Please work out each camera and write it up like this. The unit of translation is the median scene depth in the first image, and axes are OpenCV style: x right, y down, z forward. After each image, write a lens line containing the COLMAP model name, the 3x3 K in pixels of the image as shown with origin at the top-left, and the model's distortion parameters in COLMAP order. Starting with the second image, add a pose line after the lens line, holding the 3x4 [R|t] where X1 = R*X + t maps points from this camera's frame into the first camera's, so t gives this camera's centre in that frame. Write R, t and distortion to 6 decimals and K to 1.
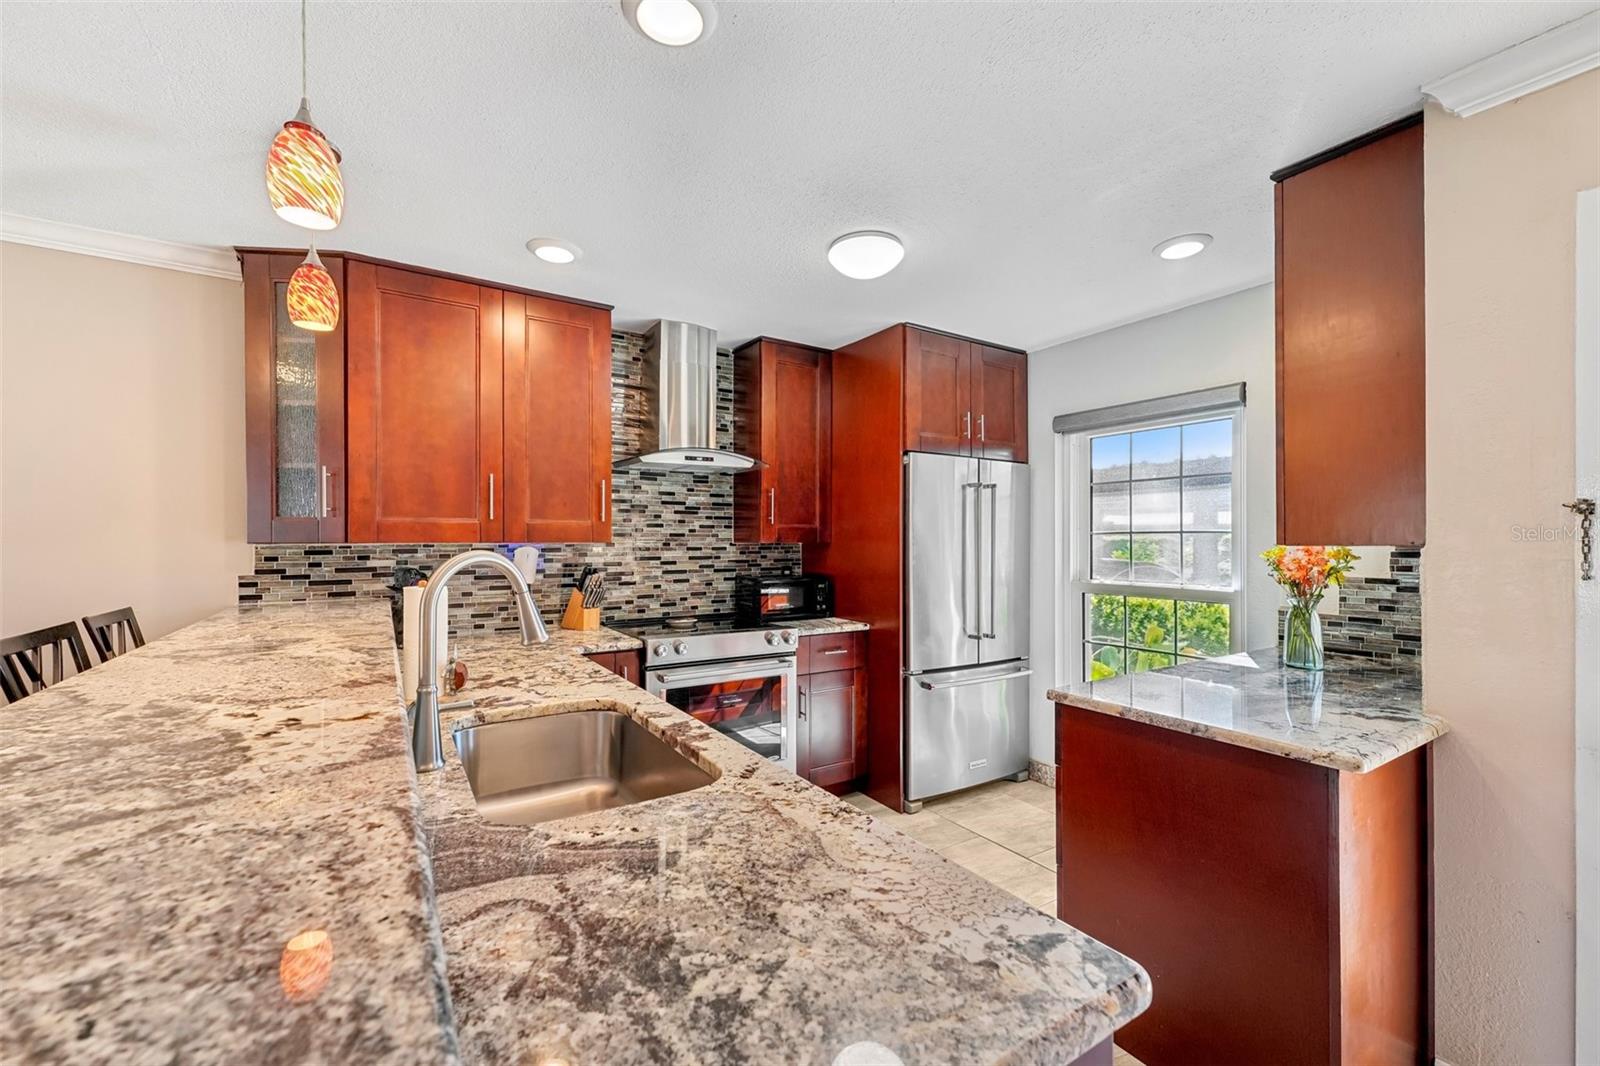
lens RADIAL K [[643.0, 0, 793.7], [0, 643.0, 541.9], [0, 0, 1]] dist [0.026888, -0.006661]
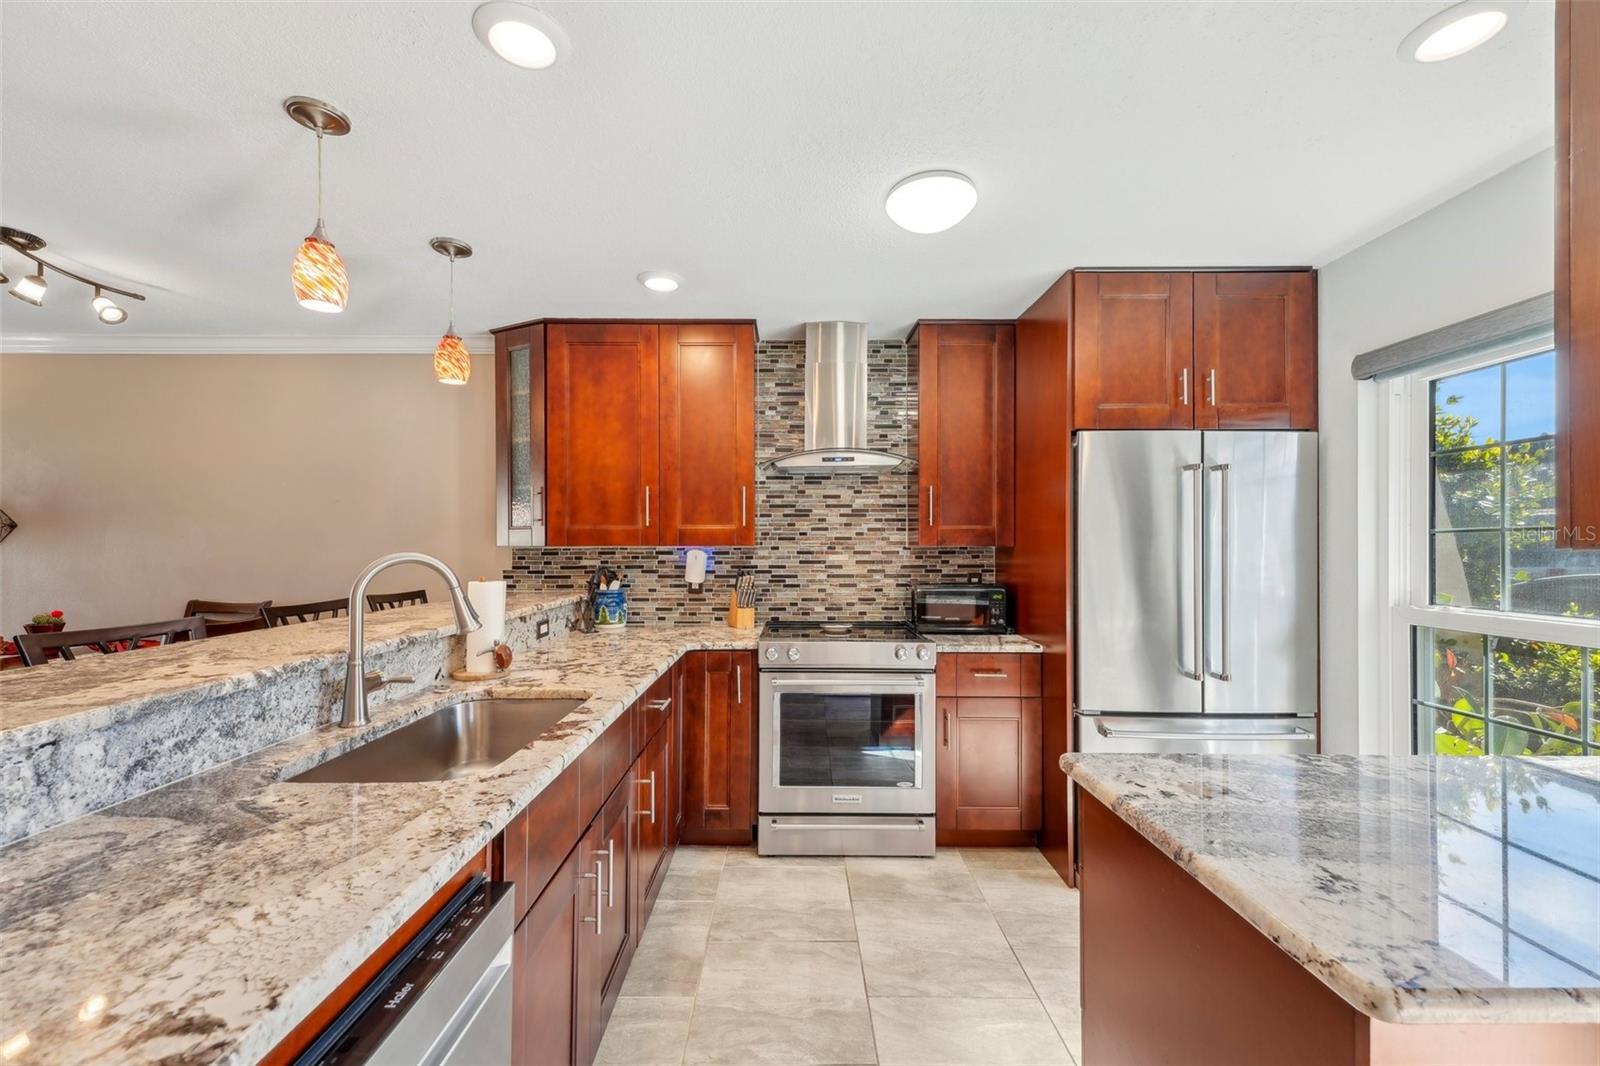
lens RADIAL K [[643.0, 0, 793.7], [0, 643.0, 541.9], [0, 0, 1]] dist [0.026888, -0.006661]
pose [[0.846452, -0.003360, -0.532455, 0.304422], [-0.000183, 0.999978, -0.006601, 0.001205], [0.532466, 0.005685, 0.846433, 0.143322]]
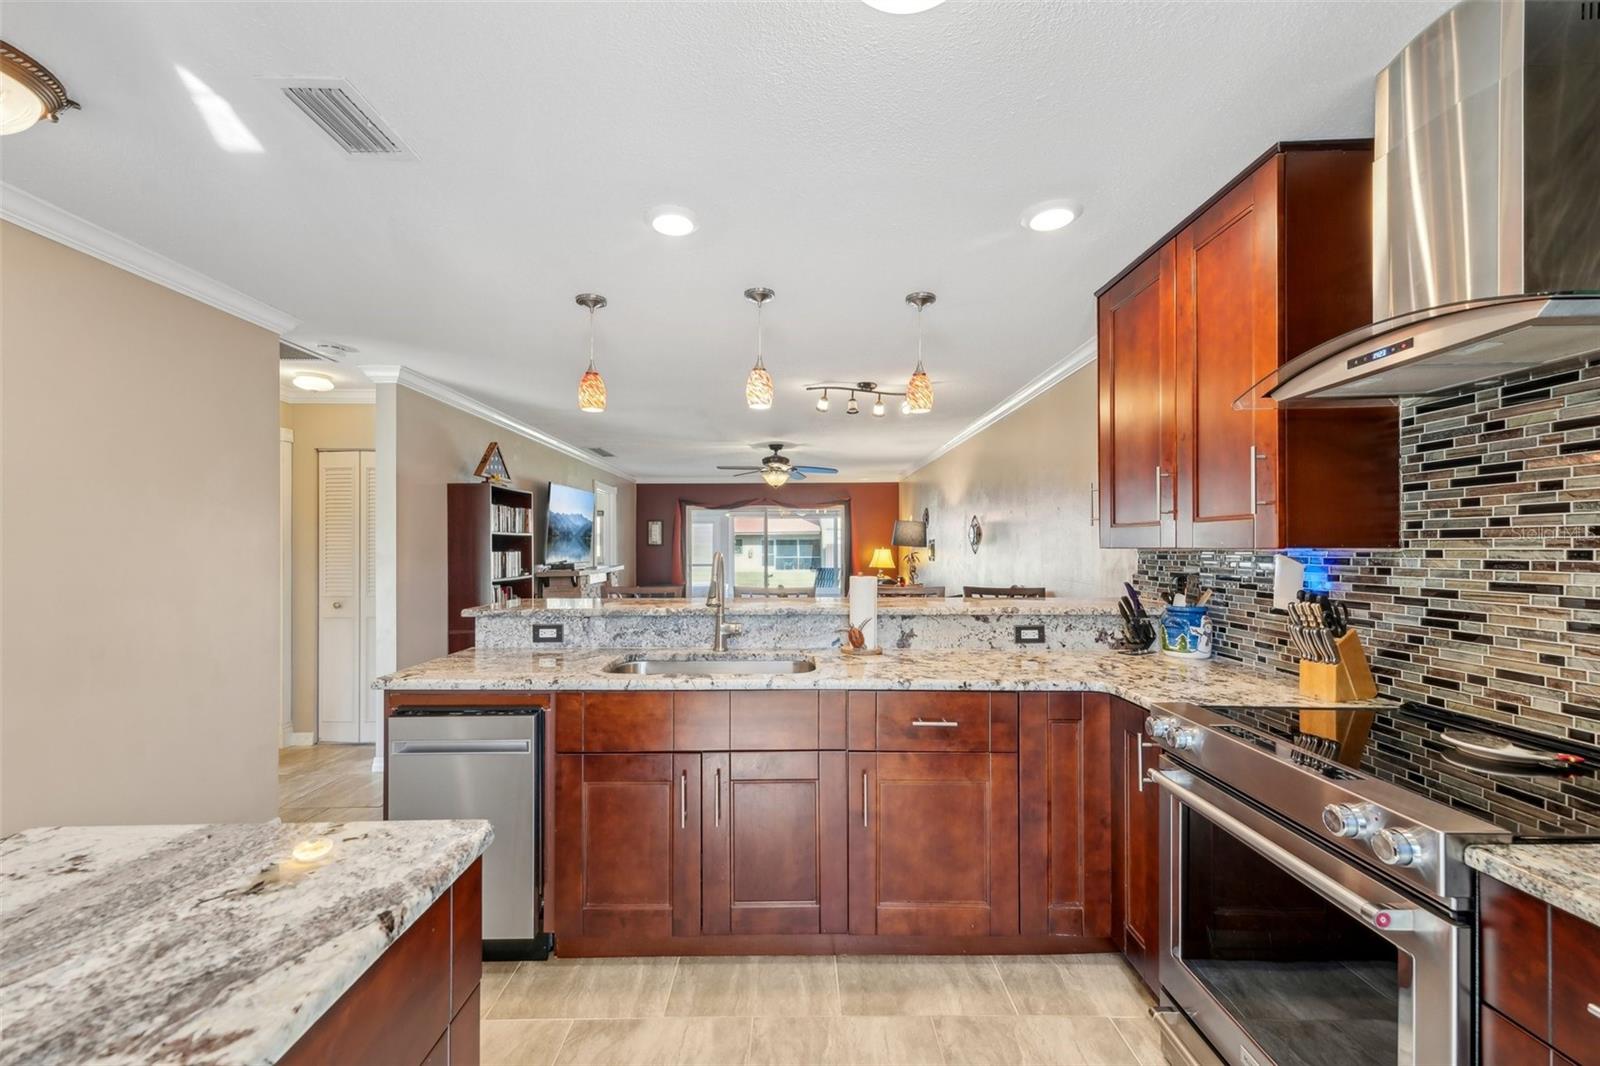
lens RADIAL K [[643.0, 0, 793.7], [0, 643.0, 541.9], [0, 0, 1]] dist [0.026888, -0.006661]
pose [[-0.533475, -0.005606, -0.845797, 0.420709], [-0.000586, 0.999980, -0.006259, -0.001418], [0.845815, -0.002843, -0.533468, 0.884479]]
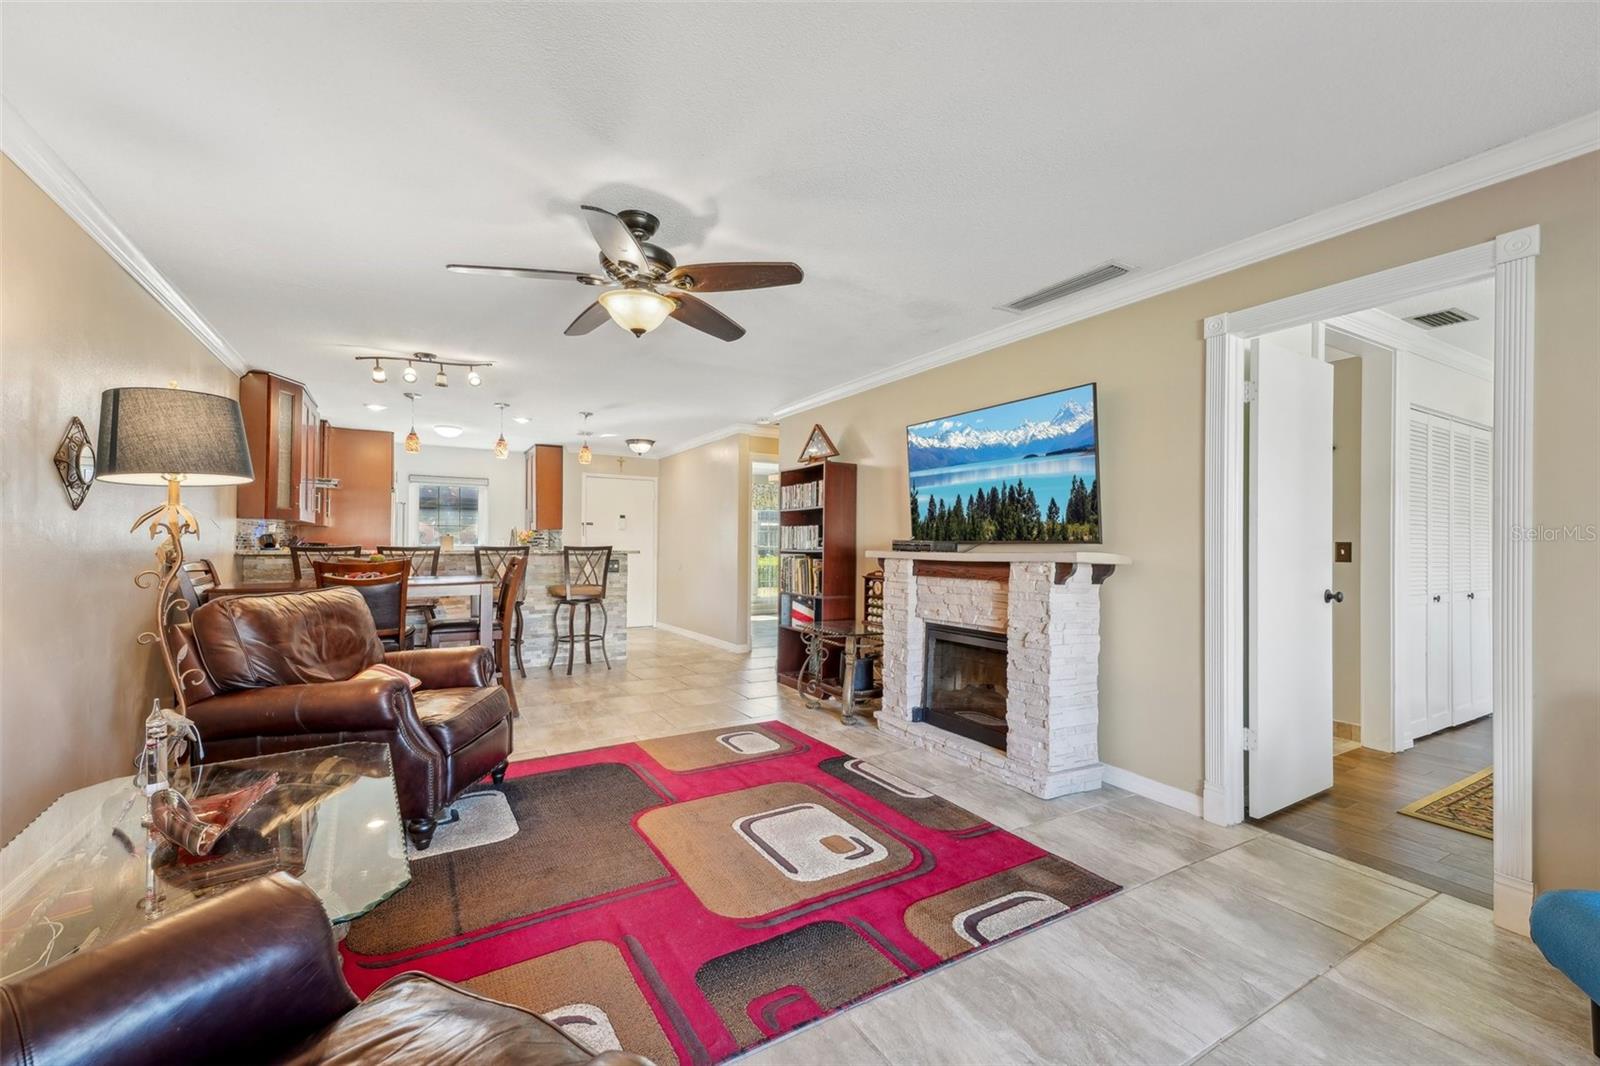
lens RADIAL K [[657.8, 0, 799.2], [0, 657.8, 539.5], [0, 0, 1]] dist [0.016851, -0.000038]
pose [[0.029188, 0.006252, 0.999554, -2.156896], [-0.002792, 0.999977, -0.006174, 0.056654], [-0.999570, -0.002611, 0.029205, -0.527307]]
